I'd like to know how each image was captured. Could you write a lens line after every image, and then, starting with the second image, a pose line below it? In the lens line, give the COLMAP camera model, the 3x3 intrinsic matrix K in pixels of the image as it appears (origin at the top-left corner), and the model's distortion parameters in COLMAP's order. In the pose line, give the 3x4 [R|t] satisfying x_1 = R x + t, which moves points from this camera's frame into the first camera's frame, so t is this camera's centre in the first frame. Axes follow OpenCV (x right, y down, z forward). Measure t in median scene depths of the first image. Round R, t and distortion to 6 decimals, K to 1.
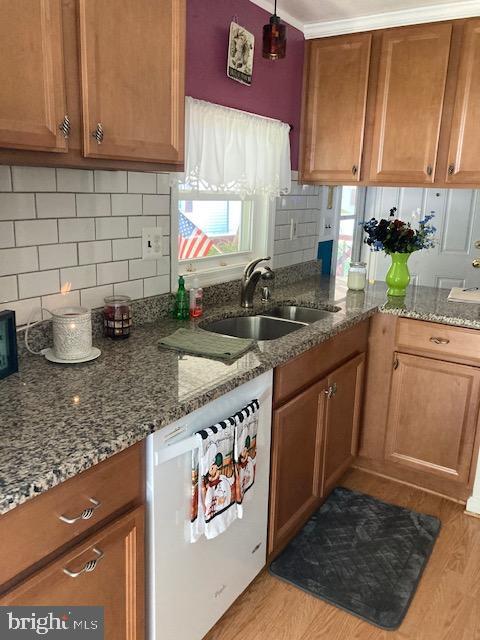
lens RADIAL K [[524.8, 0, 236.9], [0, 524.8, 318.5], [0, 0, 1]] dist [0.022487, -0.030867]
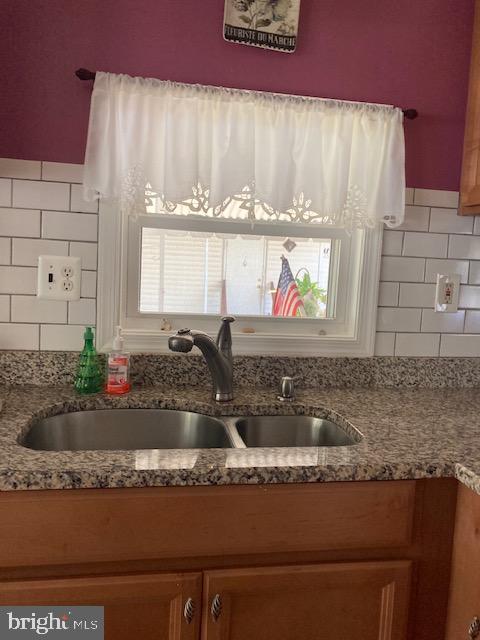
lens RADIAL K [[524.8, 0, 240.9], [0, 524.8, 318.4], [0, 0, 1]] dist [0.022487, -0.030867]
pose [[0.695115, 0.087054, -0.713609, 0.477368], [-0.200896, 0.976617, -0.076550, -0.074366], [0.690258, 0.196572, 0.696350, 0.606996]]
